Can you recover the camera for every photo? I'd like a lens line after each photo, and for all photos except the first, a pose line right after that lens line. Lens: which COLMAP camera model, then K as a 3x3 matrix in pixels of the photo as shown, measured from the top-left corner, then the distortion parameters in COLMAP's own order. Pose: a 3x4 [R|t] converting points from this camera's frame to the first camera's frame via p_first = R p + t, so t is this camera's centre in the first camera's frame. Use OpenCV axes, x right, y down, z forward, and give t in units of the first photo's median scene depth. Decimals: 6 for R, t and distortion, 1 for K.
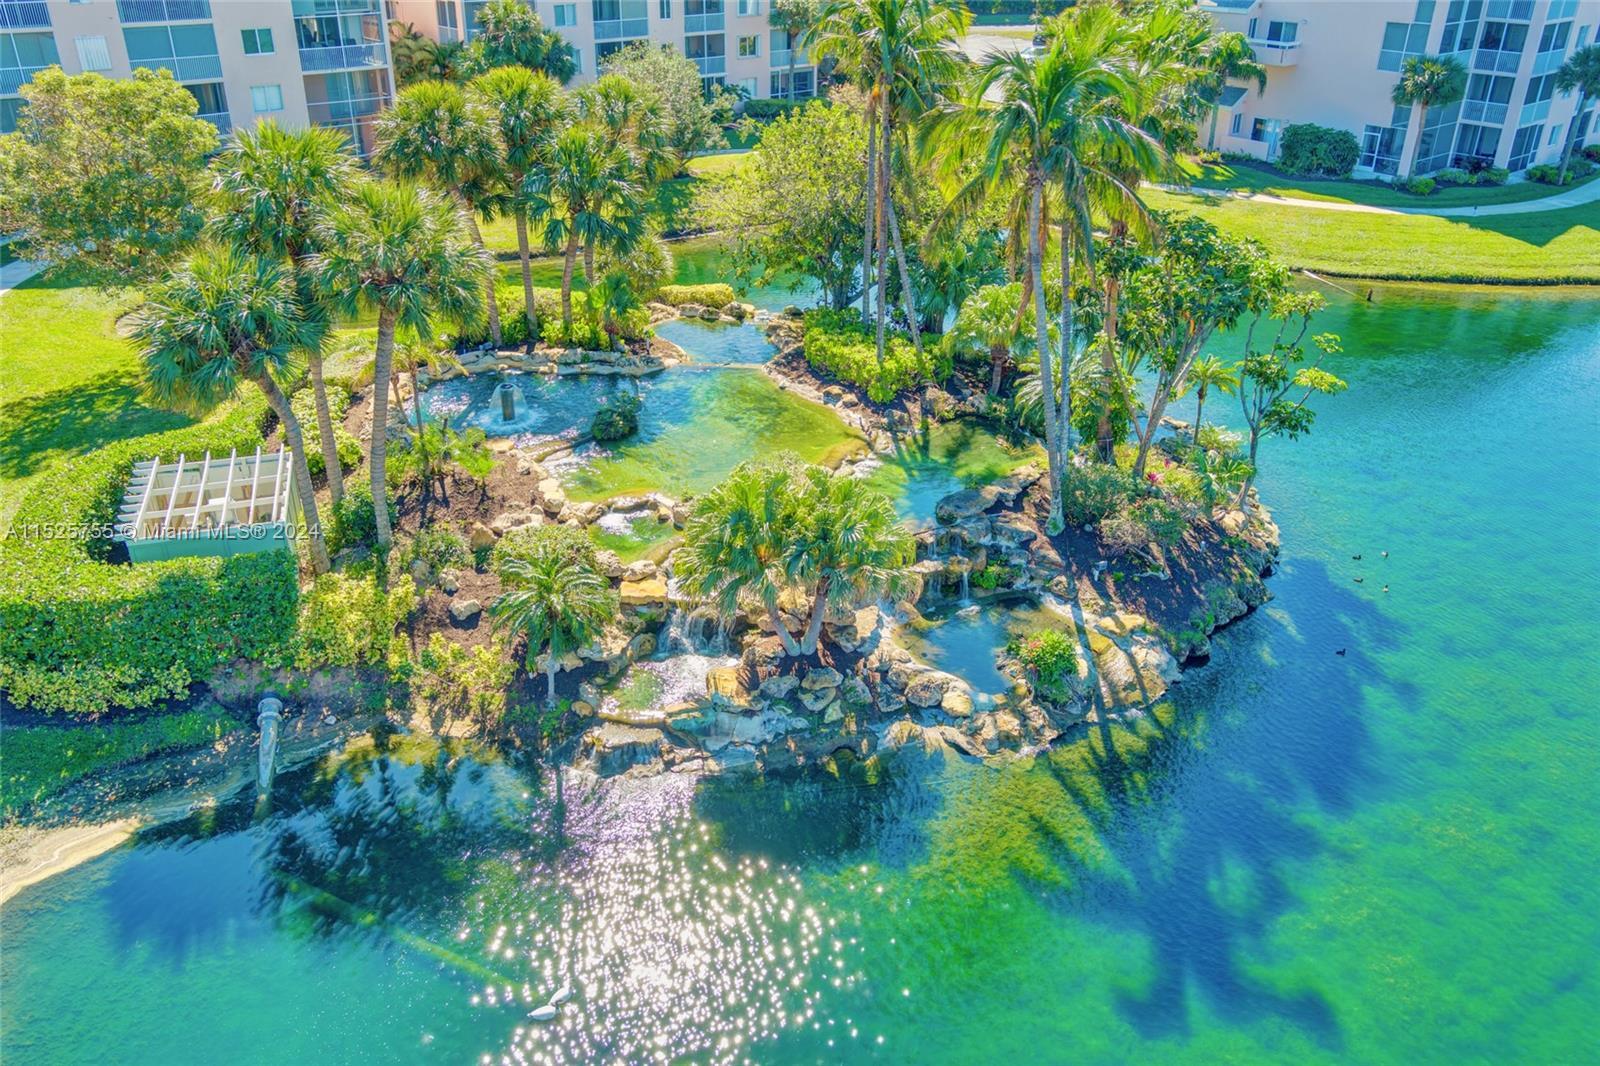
lens RADIAL K [[1293.2, 0, 800.0], [0, 1293.2, 533.0], [0, 0, 1]] dist [0.004879, 0.005555]
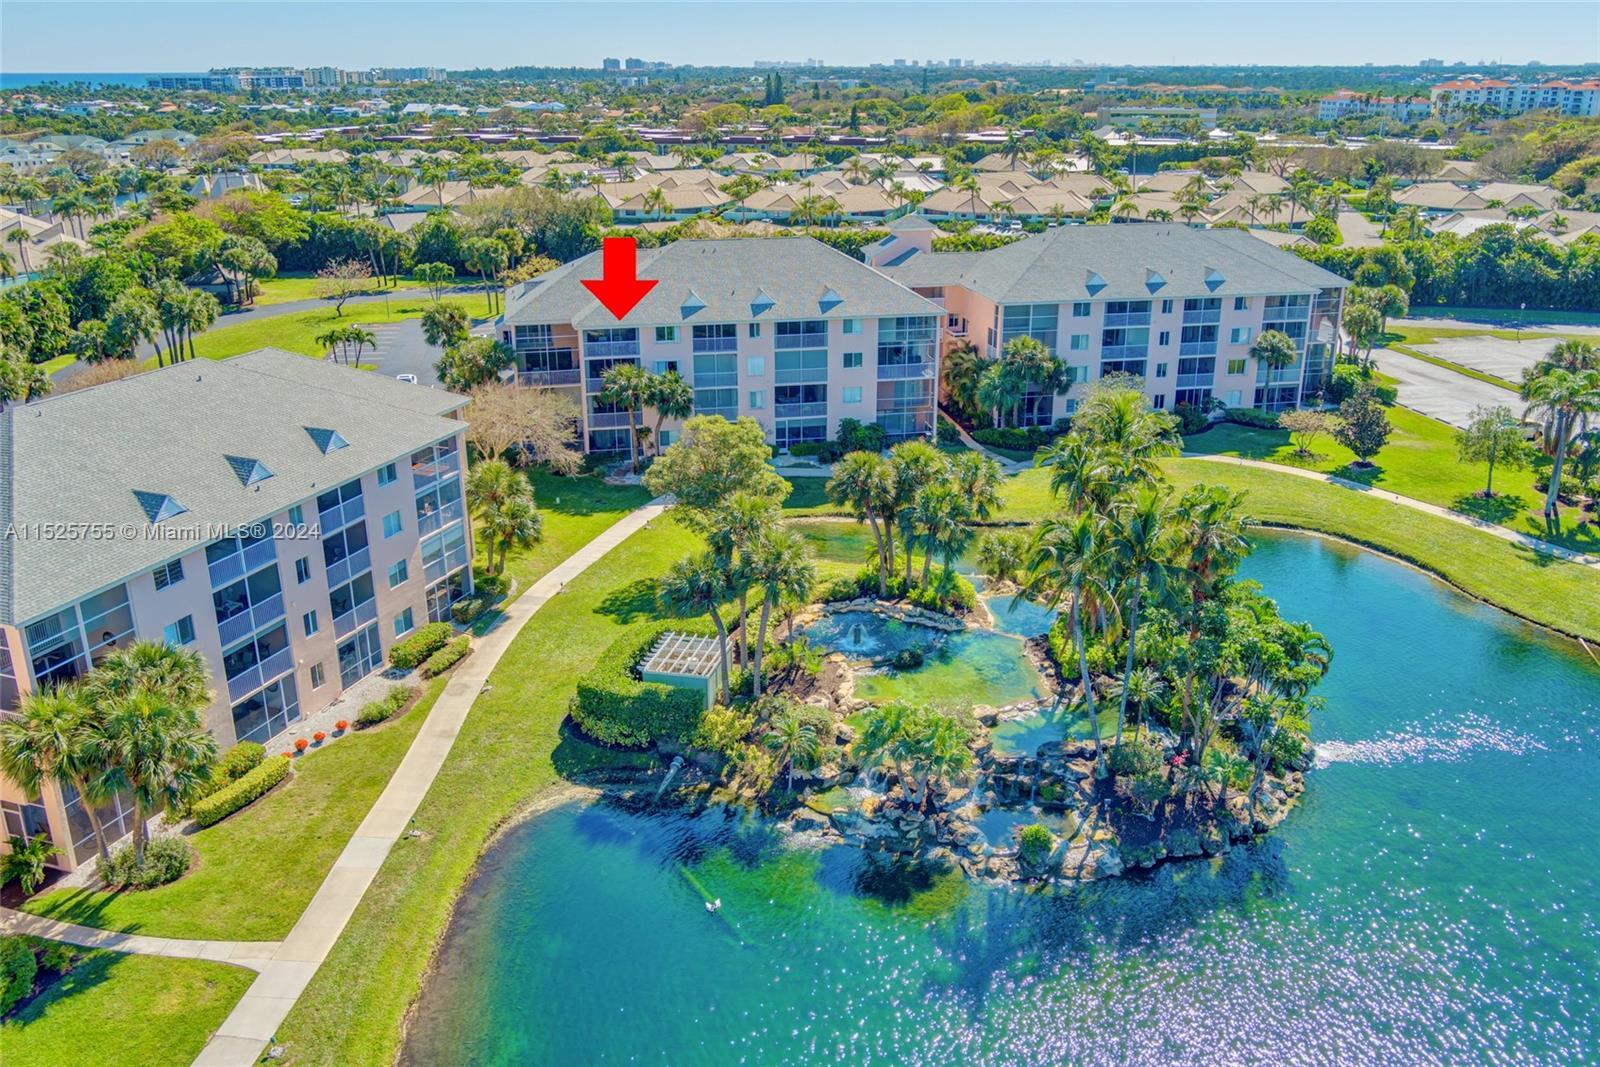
lens RADIAL K [[1293.2, 0, 800.0], [0, 1293.2, 533.5], [0, 0, 1]] dist [0.004879, 0.005555]
pose [[0.862377, 0.158972, -0.480660, 0.716146], [-0.219881, 0.972810, -0.072756, -0.117081], [0.456025, 0.168432, 0.873883, -0.820052]]
